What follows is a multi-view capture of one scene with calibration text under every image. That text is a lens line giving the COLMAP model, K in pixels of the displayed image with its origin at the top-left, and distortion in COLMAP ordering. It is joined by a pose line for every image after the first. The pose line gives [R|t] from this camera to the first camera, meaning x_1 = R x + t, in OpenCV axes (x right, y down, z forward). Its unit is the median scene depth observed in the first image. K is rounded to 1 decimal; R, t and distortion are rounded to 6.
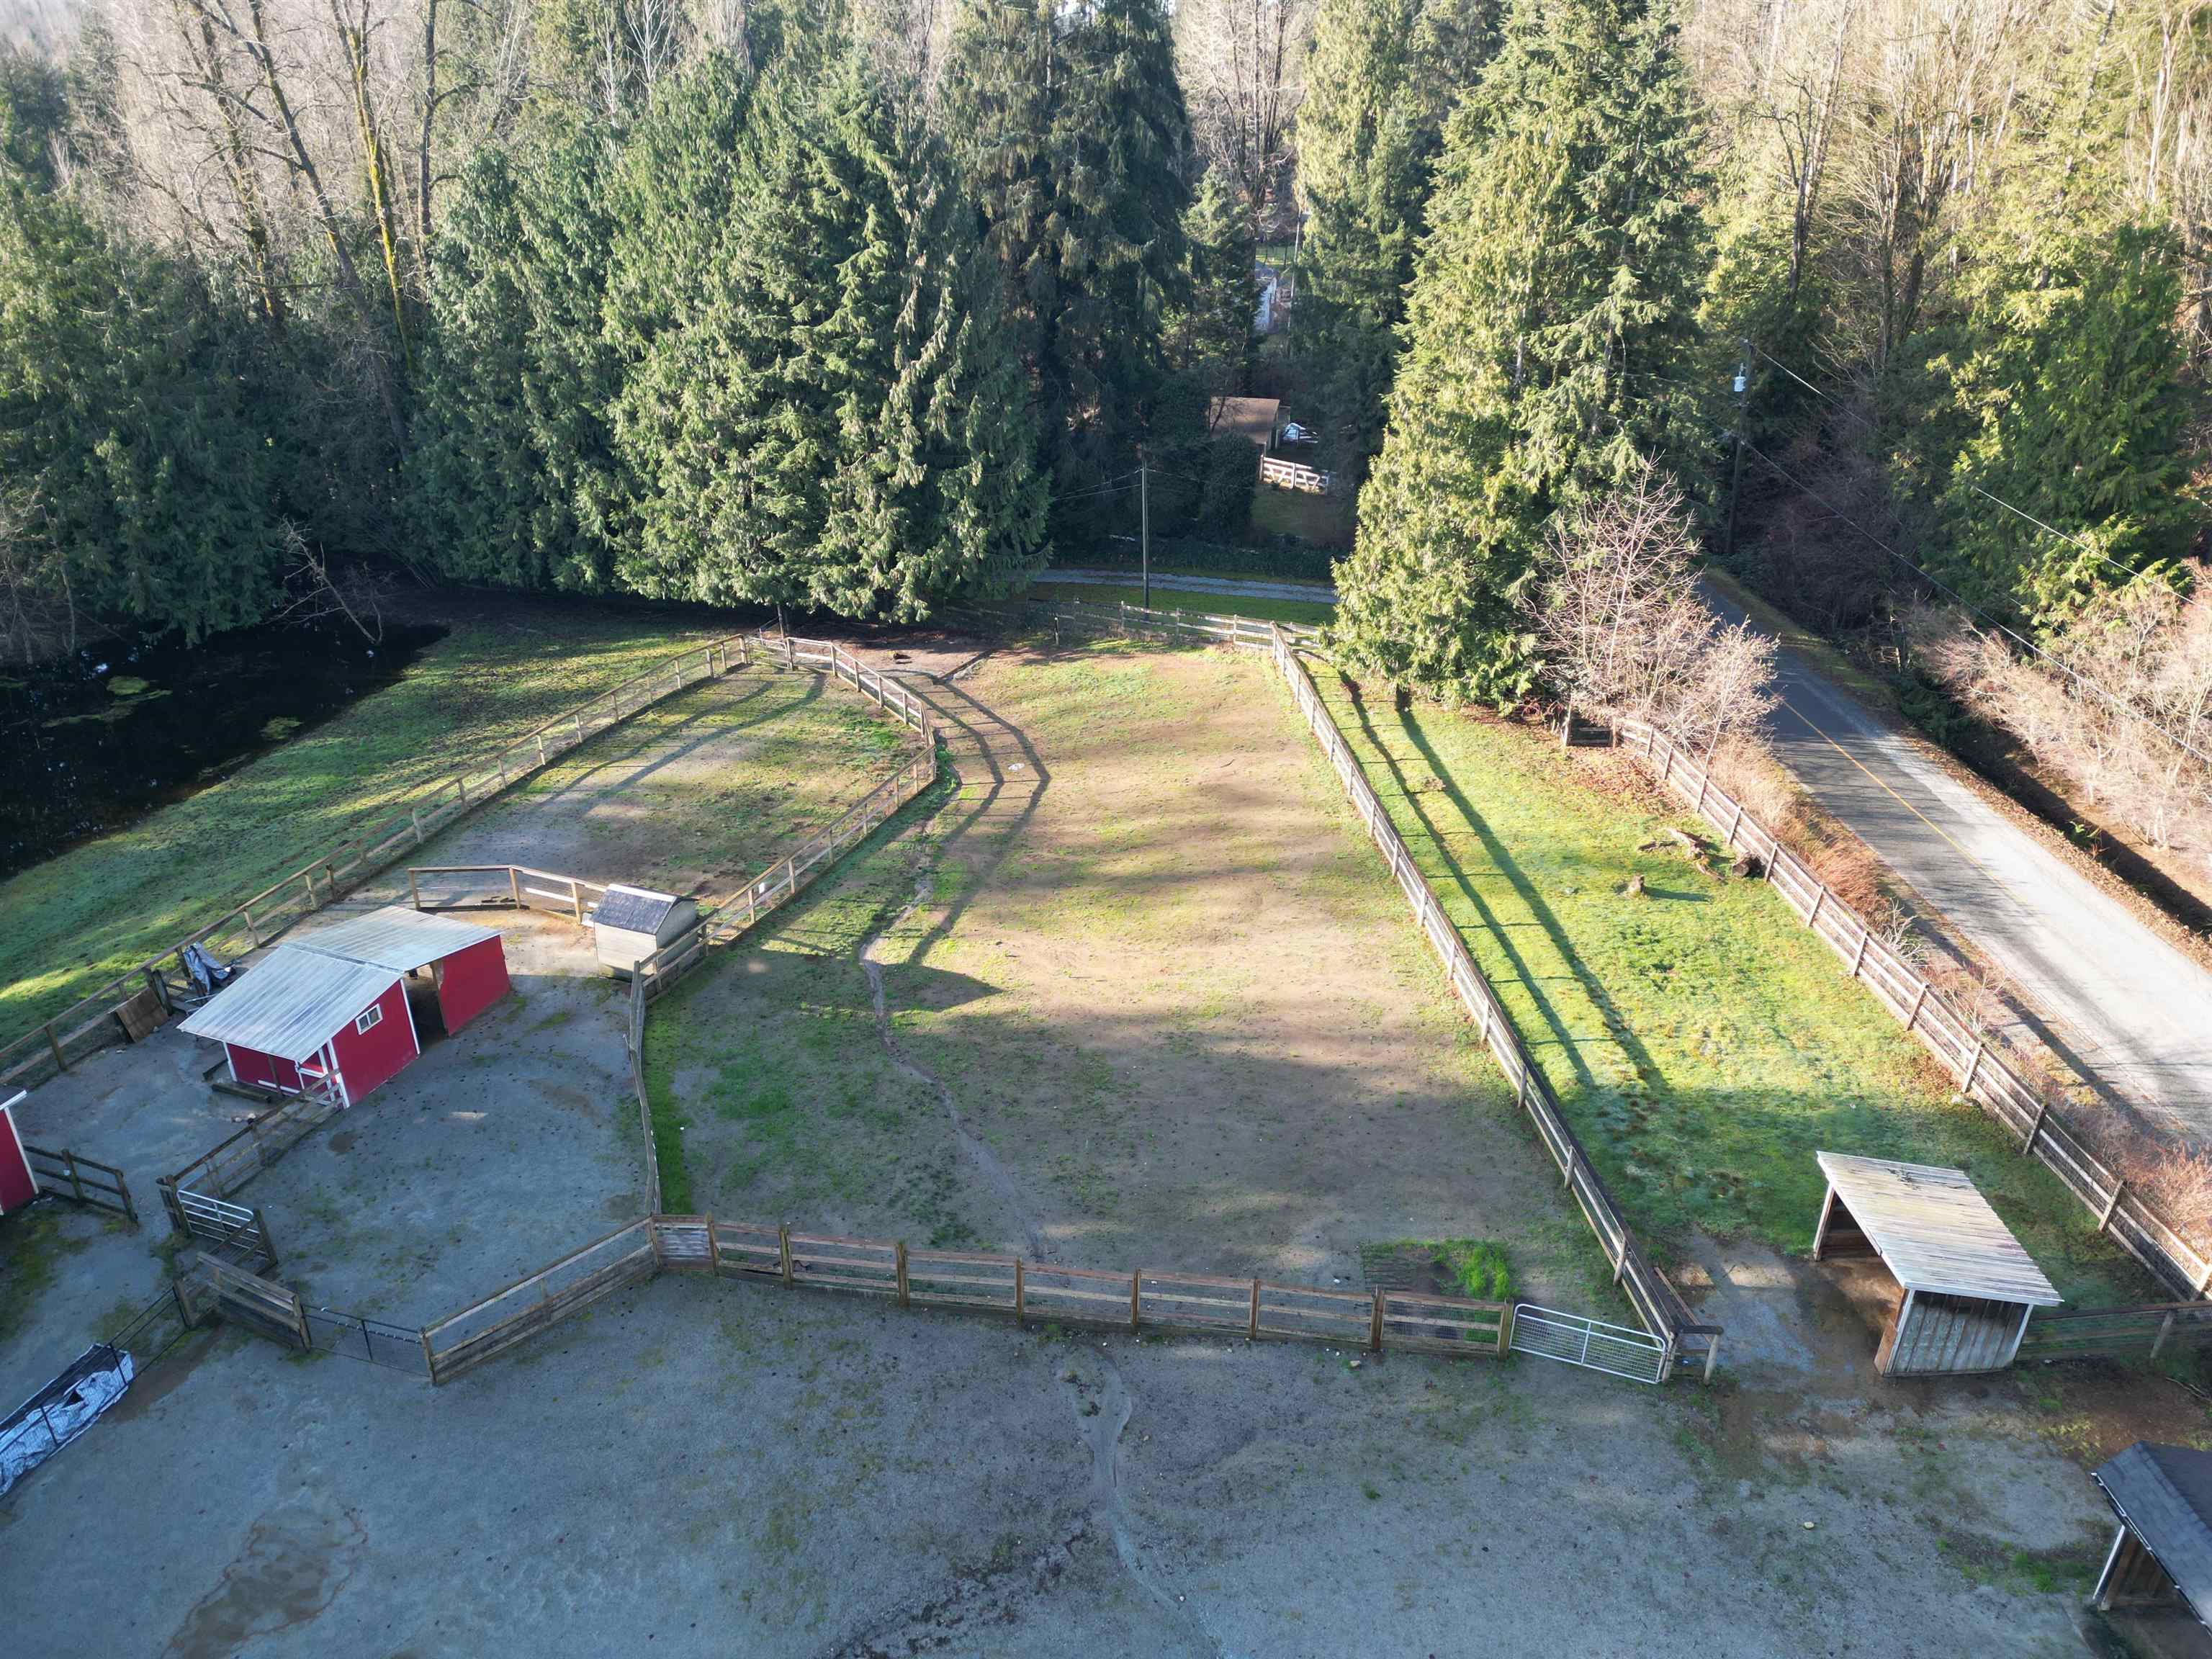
lens RADIAL K [[1535.8, 0, 1108.7], [0, 1535.8, 823.1], [0, 0, 1]] dist [0.068602, -0.057575]
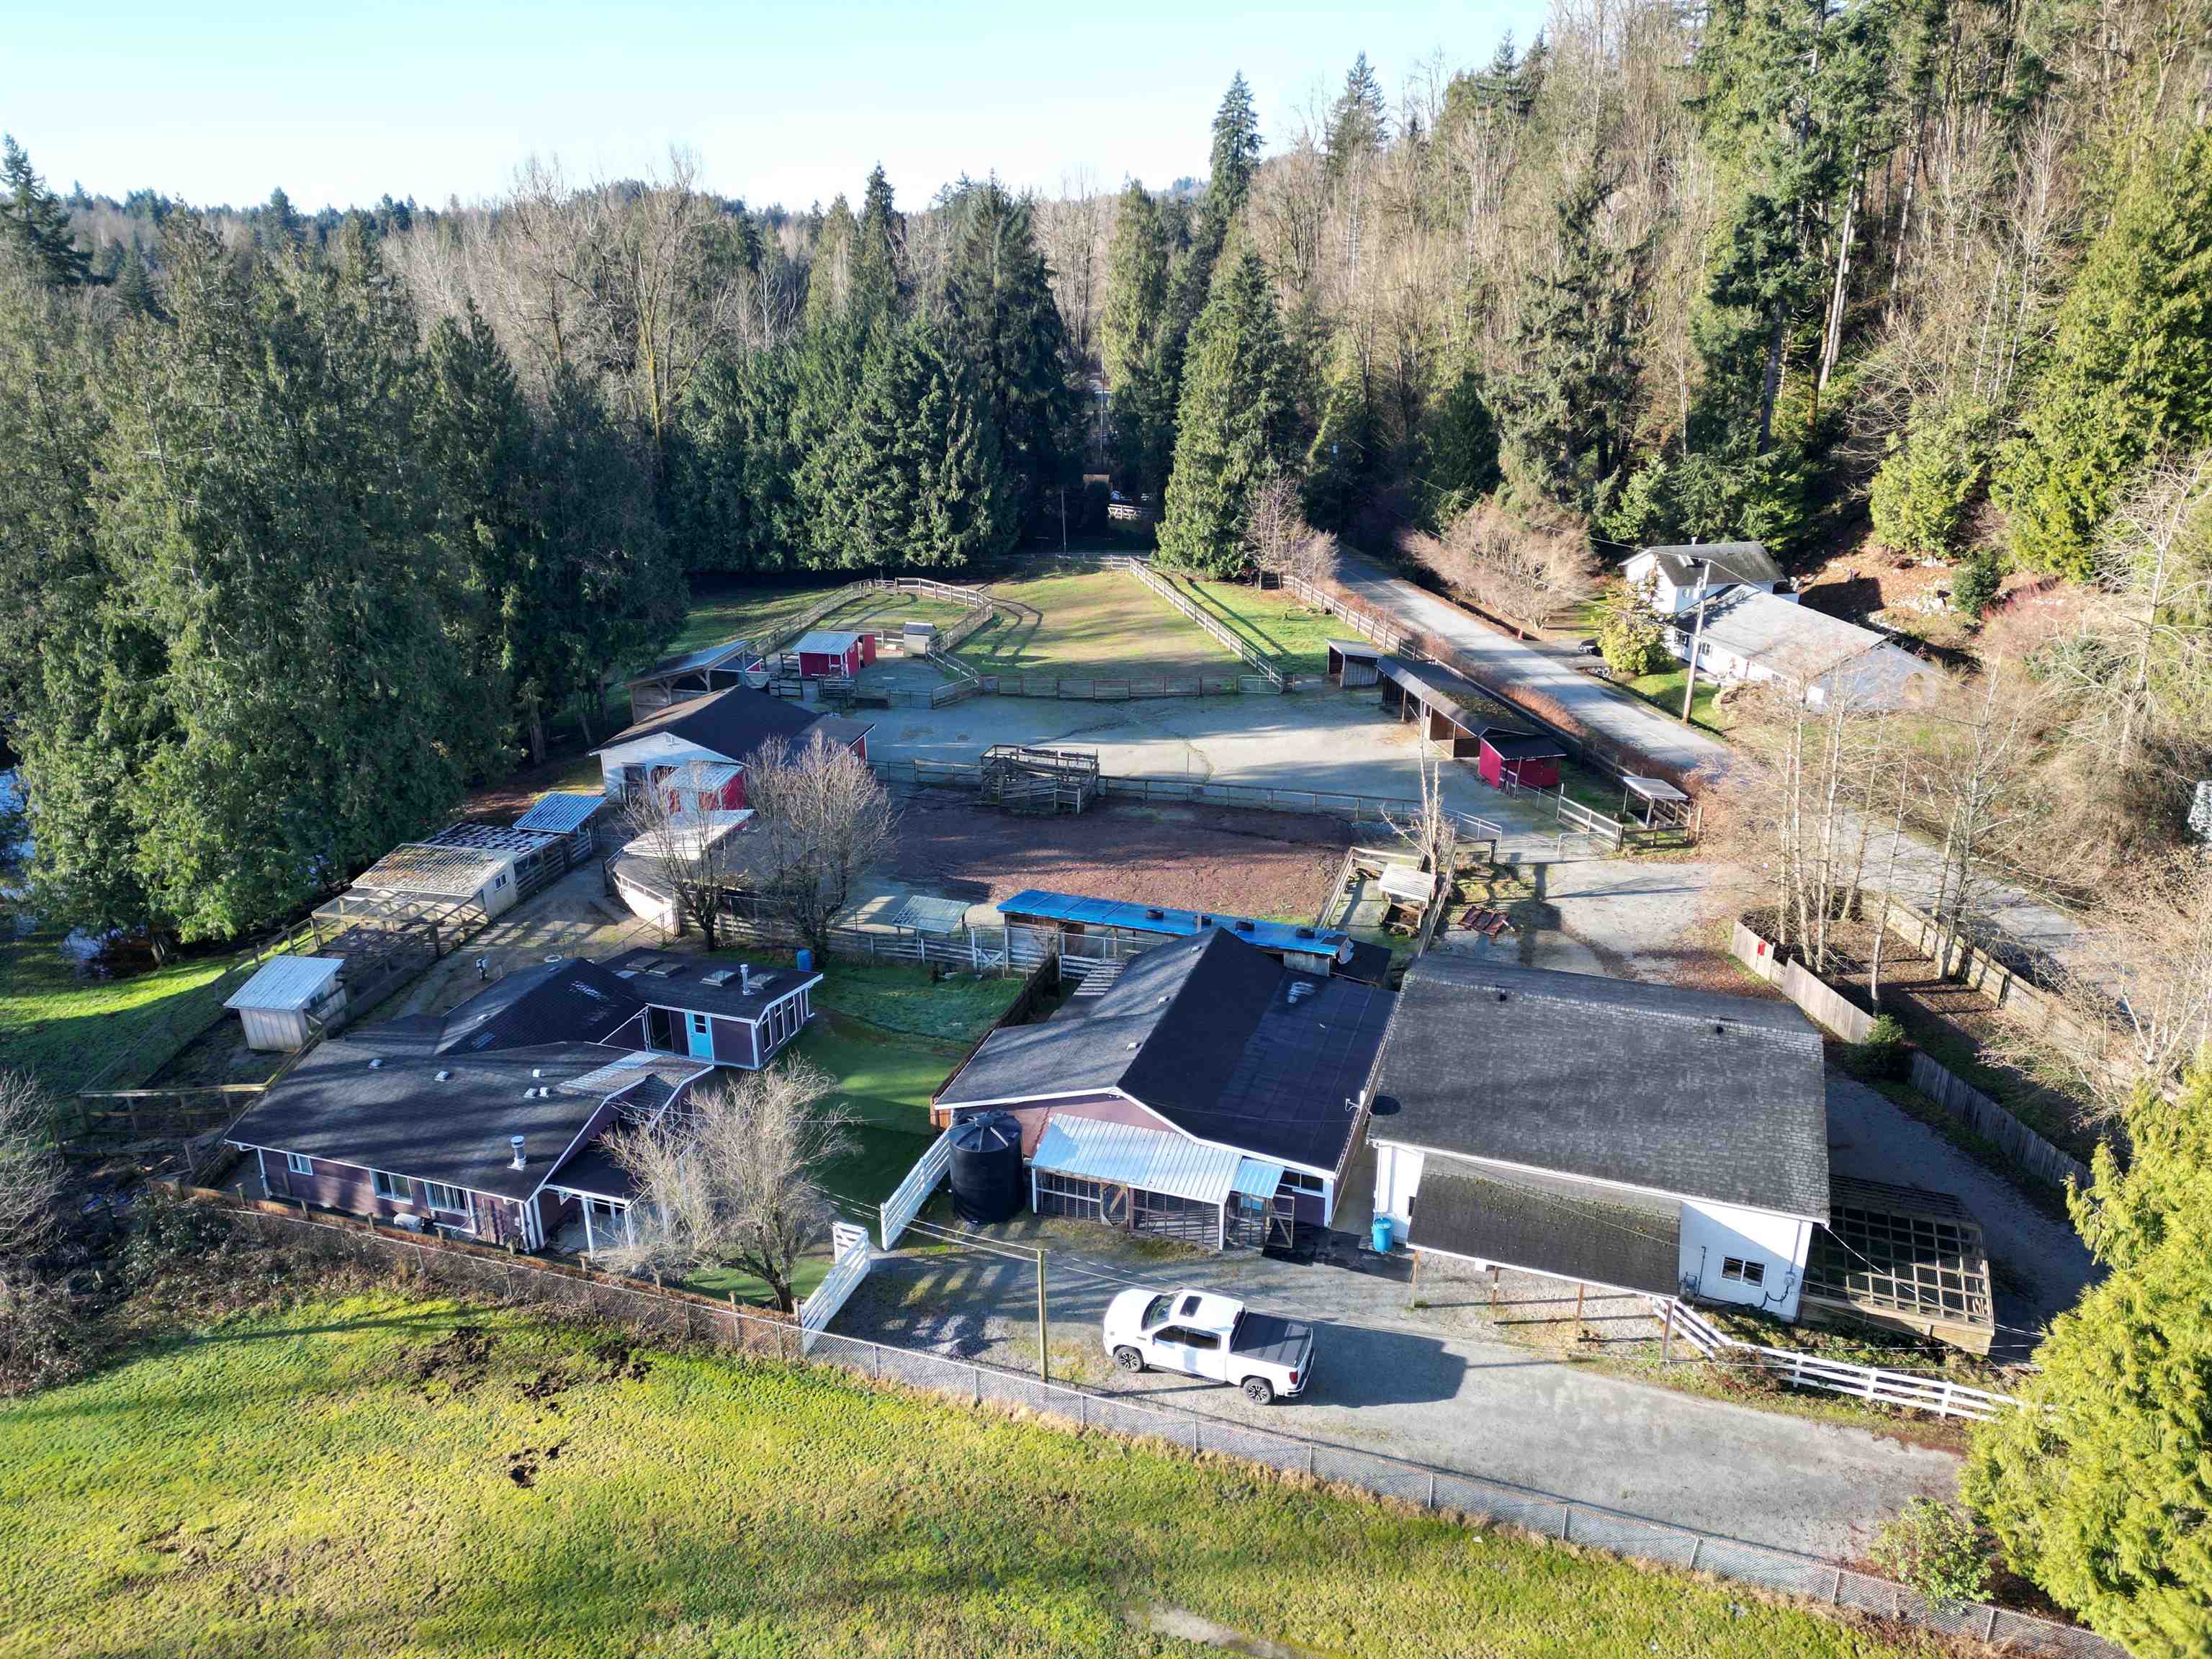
lens RADIAL K [[1535.8, 0, 1115.8], [0, 1535.8, 844.5], [0, 0, 1]] dist [0.068602, -0.057575]
pose [[0.987350, -0.067625, 0.143410, -0.249373], [0.079765, 0.993545, -0.080660, 0.444640], [-0.137030, 0.091078, 0.986371, -1.093049]]
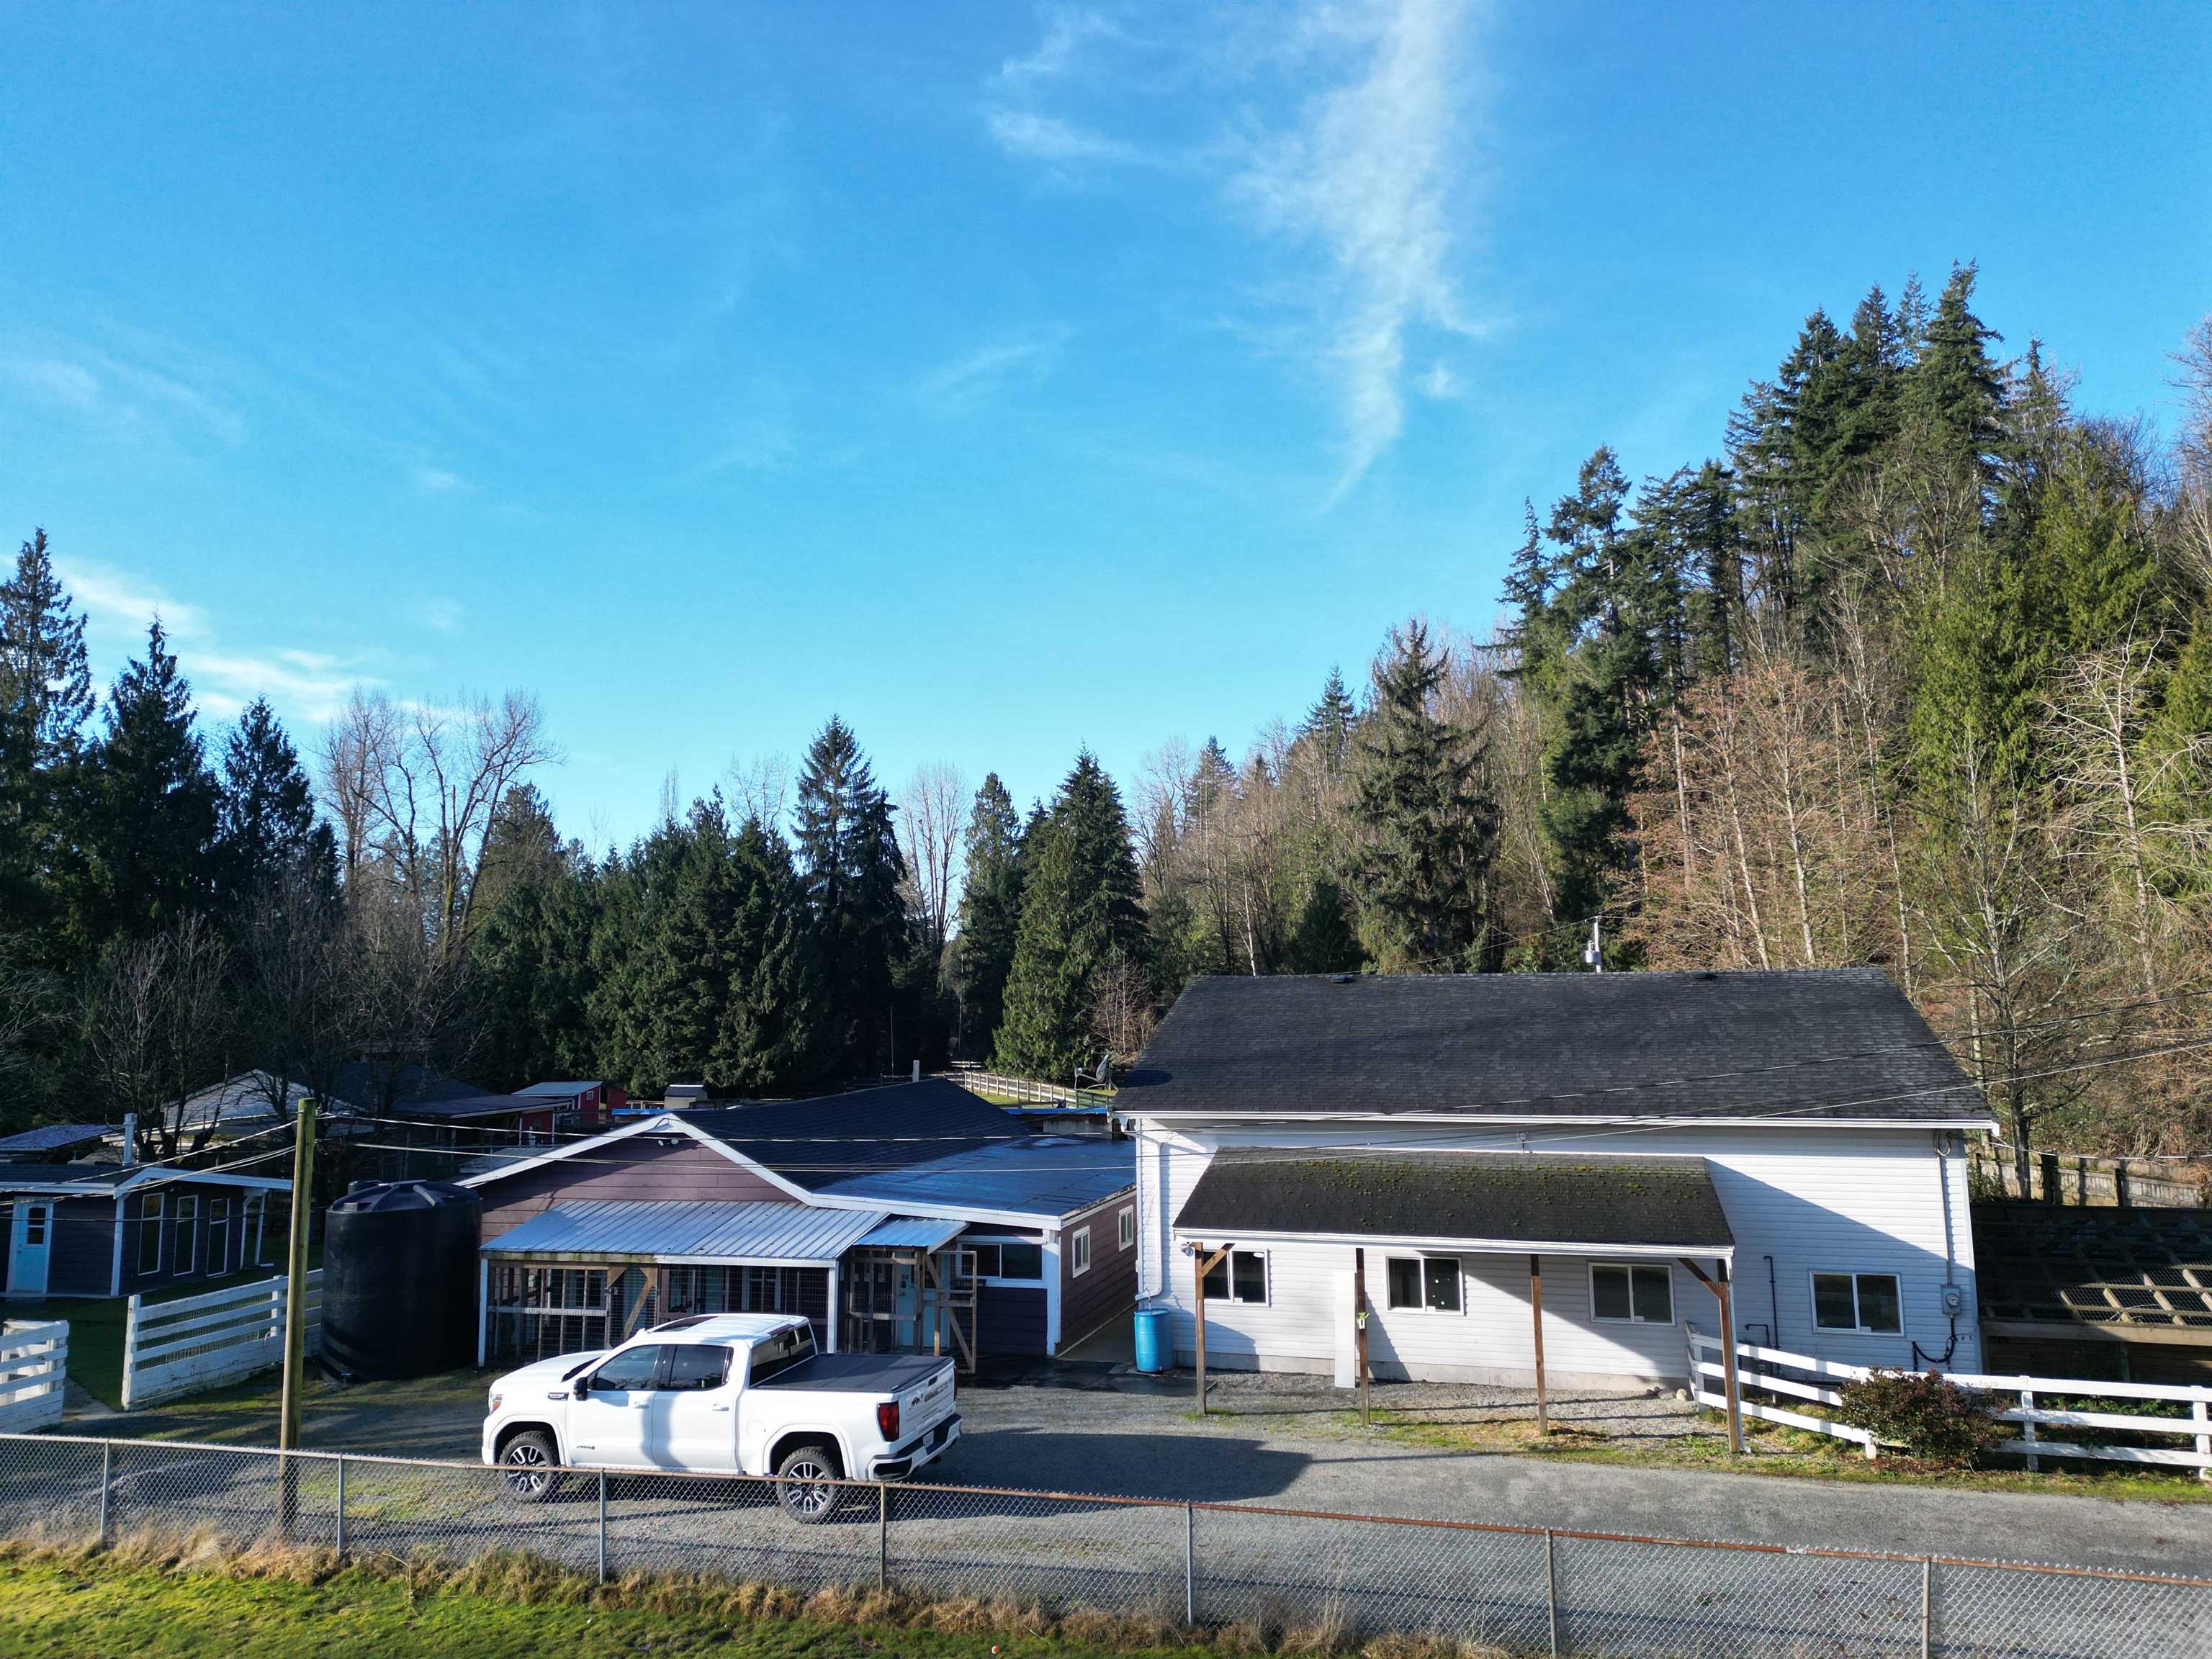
lens RADIAL K [[1535.8, 0, 1119.6], [0, 1535.8, 821.1], [0, 0, 1]] dist [0.068602, -0.057575]
pose [[0.975947, 0.007845, 0.217867, -0.121521], [0.116314, 0.826497, -0.550793, 0.682383], [-0.184388, 0.562886, 0.805705, -0.738036]]
